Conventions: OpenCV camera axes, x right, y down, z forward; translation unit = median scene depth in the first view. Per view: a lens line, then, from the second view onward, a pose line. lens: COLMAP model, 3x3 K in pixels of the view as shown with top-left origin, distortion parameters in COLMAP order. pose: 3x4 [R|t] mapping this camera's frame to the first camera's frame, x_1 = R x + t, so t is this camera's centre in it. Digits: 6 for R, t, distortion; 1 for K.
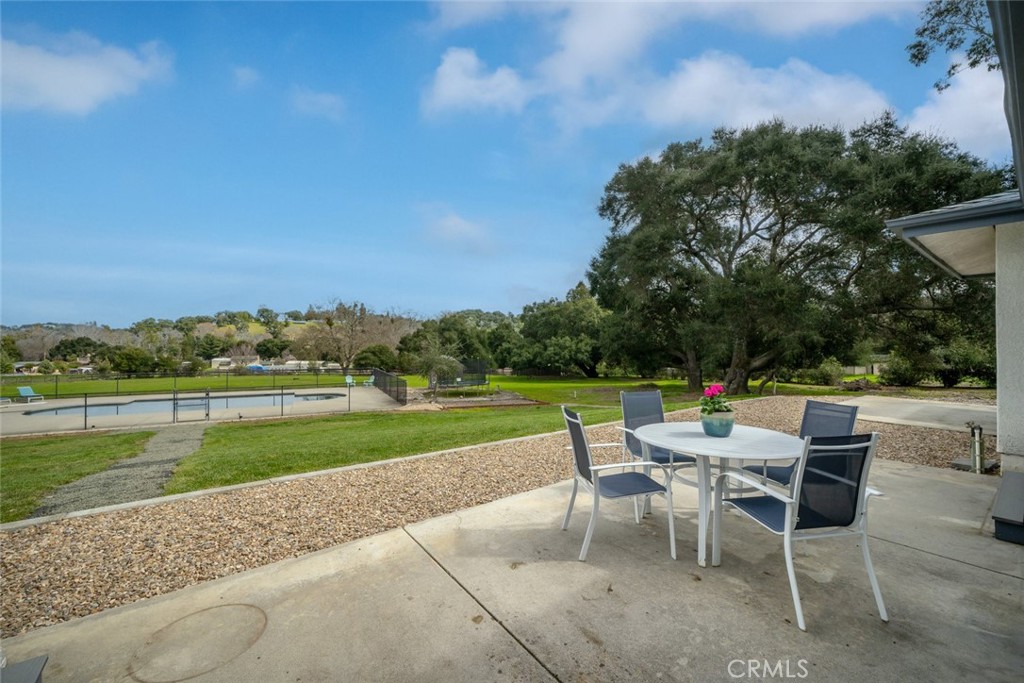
lens RADIAL K [[411.3, 0, 502.5], [0, 411.3, 338.5], [0, 0, 1]] dist [-0.001396, -0.000346]
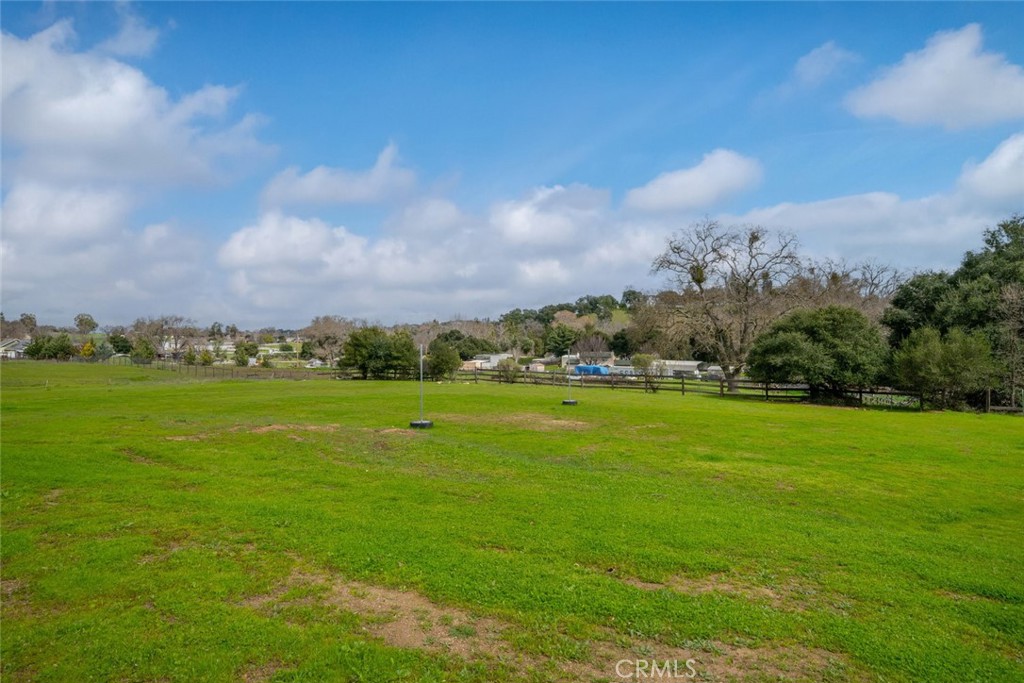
lens RADIAL K [[554.3, 0, 512.0], [0, 554.3, 341.5], [0, 0, 1]] dist [-0.002883, -0.000513]
pose [[0.724581, -0.001105, -0.689189, -0.228051], [0.010639, 0.999898, 0.009581, 0.043968], [0.689108, -0.014275, 0.724518, 0.650936]]
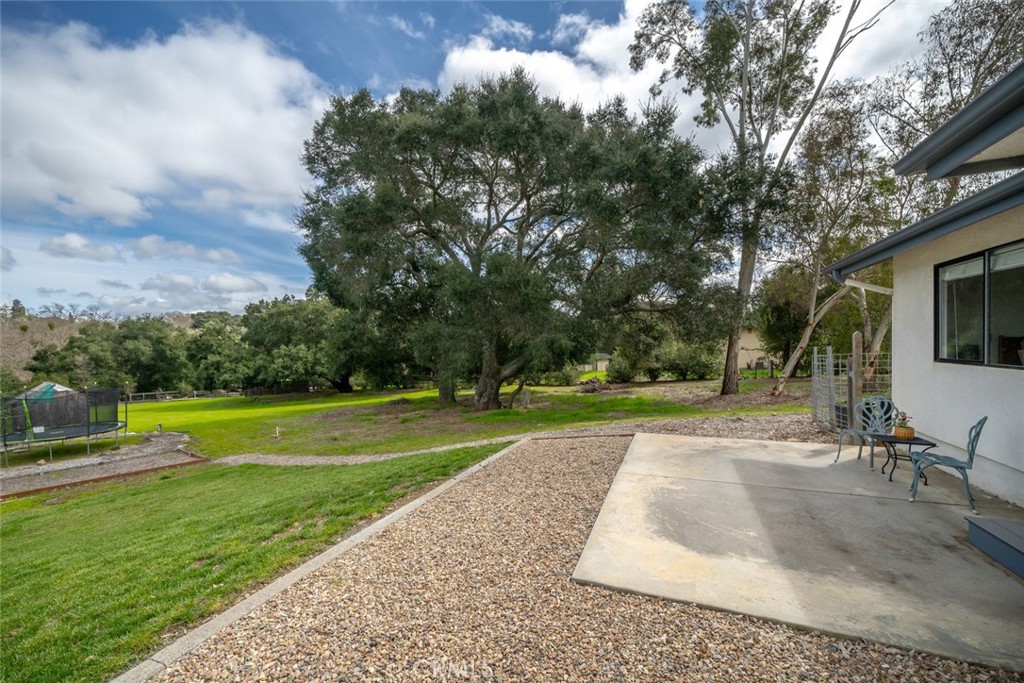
lens RADIAL K [[411.3, 0, 502.5], [0, 411.3, 338.5], [0, 0, 1]] dist [-0.001396, -0.000346]
pose [[0.866410, -0.015287, 0.499099, 0.084360], [0.021671, 0.999741, -0.006998, -0.001884], [-0.498863, 0.016879, 0.866517, 0.118928]]
